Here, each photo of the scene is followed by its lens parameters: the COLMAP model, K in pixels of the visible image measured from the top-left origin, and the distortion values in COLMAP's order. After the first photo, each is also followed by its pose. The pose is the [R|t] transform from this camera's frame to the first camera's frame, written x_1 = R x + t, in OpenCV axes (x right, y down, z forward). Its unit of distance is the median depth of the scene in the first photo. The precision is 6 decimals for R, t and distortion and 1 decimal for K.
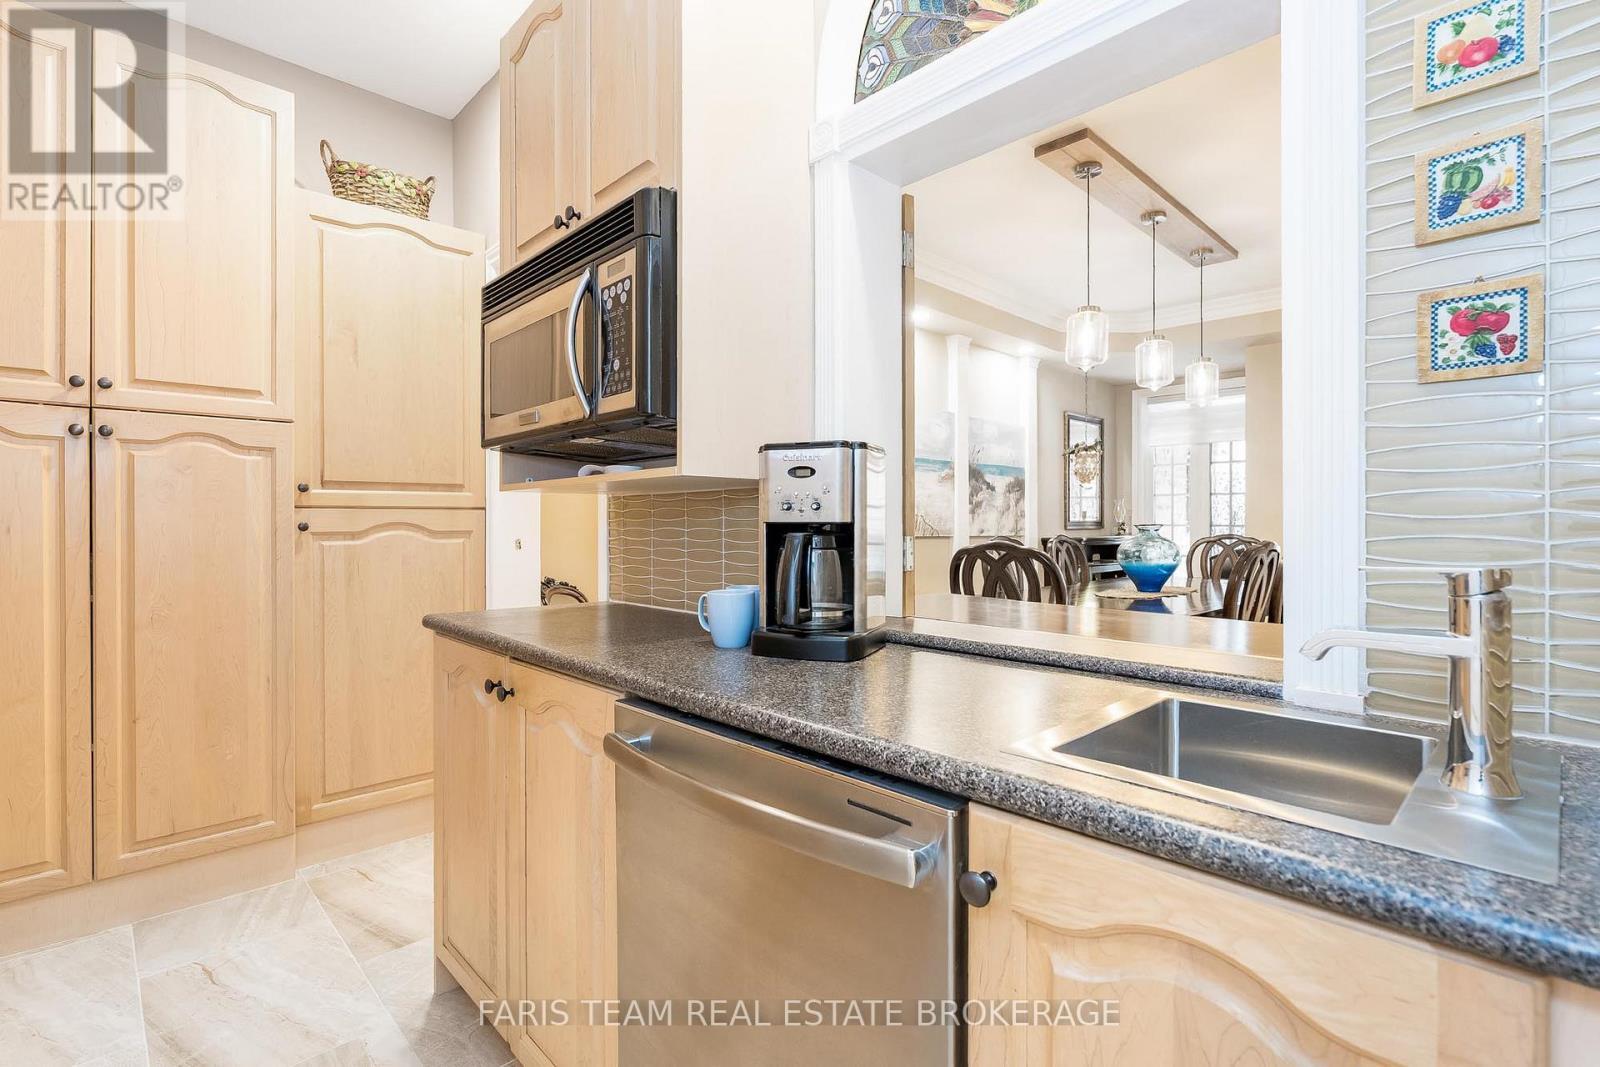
lens RADIAL K [[740.5, 0, 800.7], [0, 740.5, 529.0], [0, 0, 1]] dist [-0.001109, 0.000882]
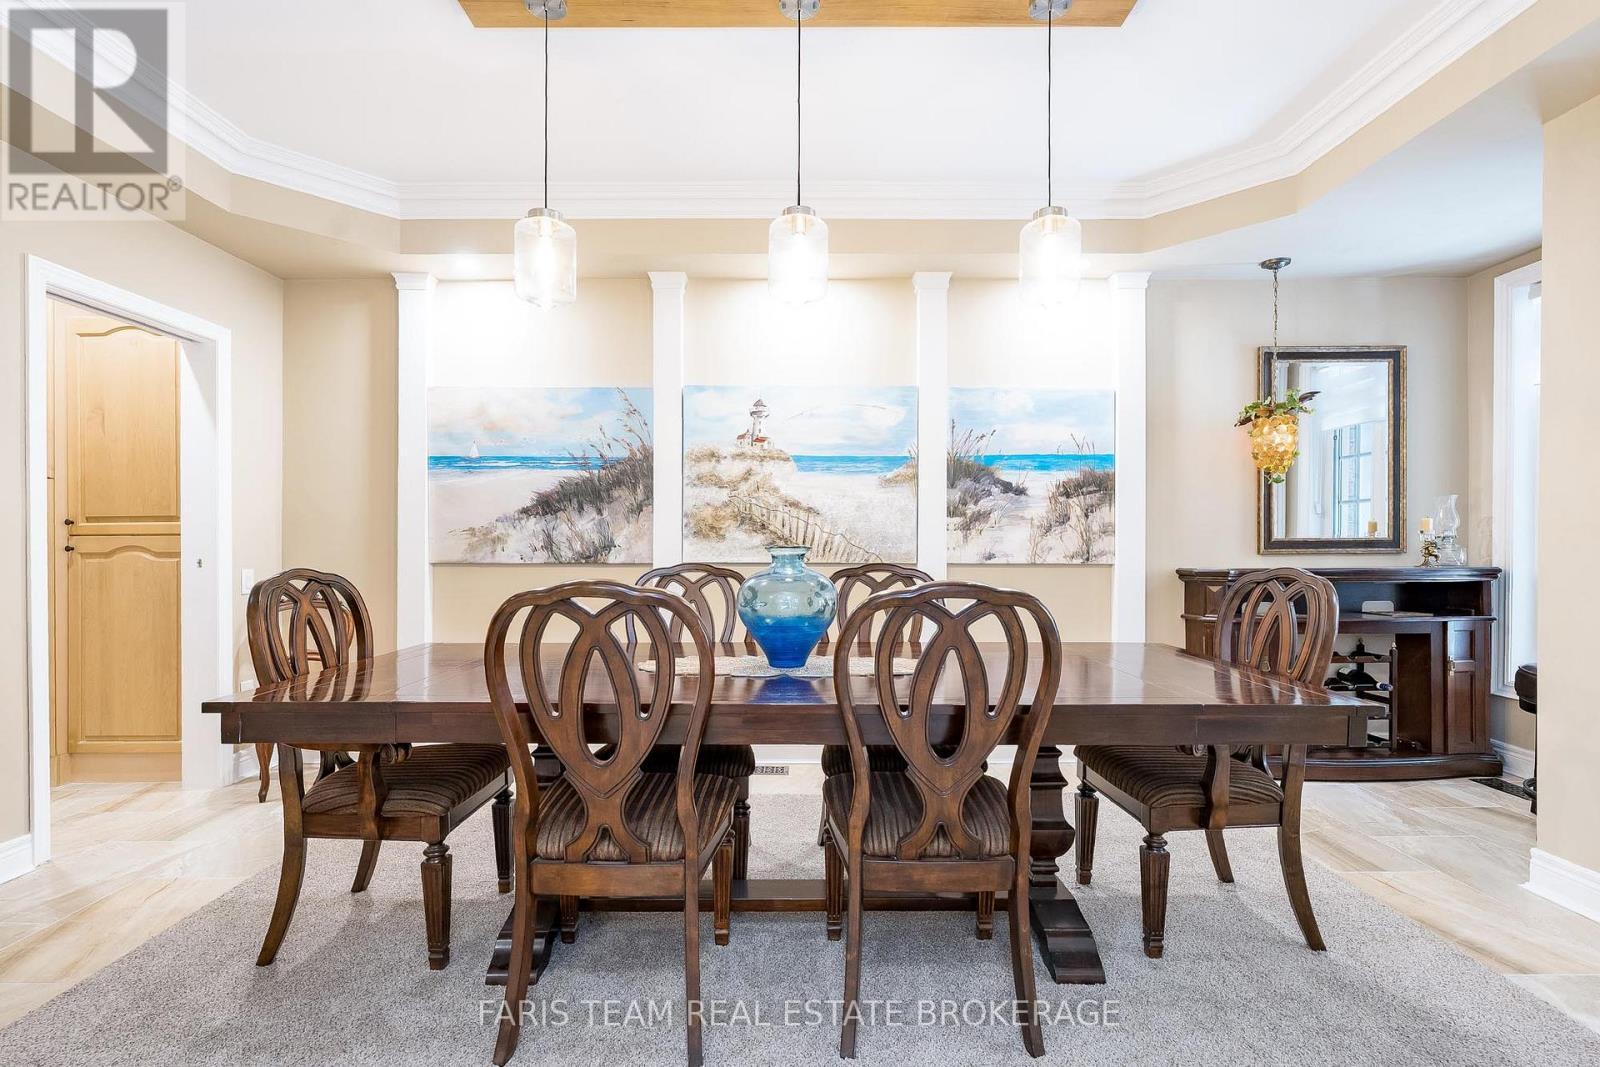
lens RADIAL K [[740.5, 0, 800.7], [0, 740.5, 529.0], [0, 0, 1]] dist [-0.001109, 0.000882]
pose [[0.720303, -0.005272, -0.693640, 0.593801], [-0.003886, 0.999925, -0.011634, -0.013284], [0.693649, 0.011075, 0.720228, 0.406977]]
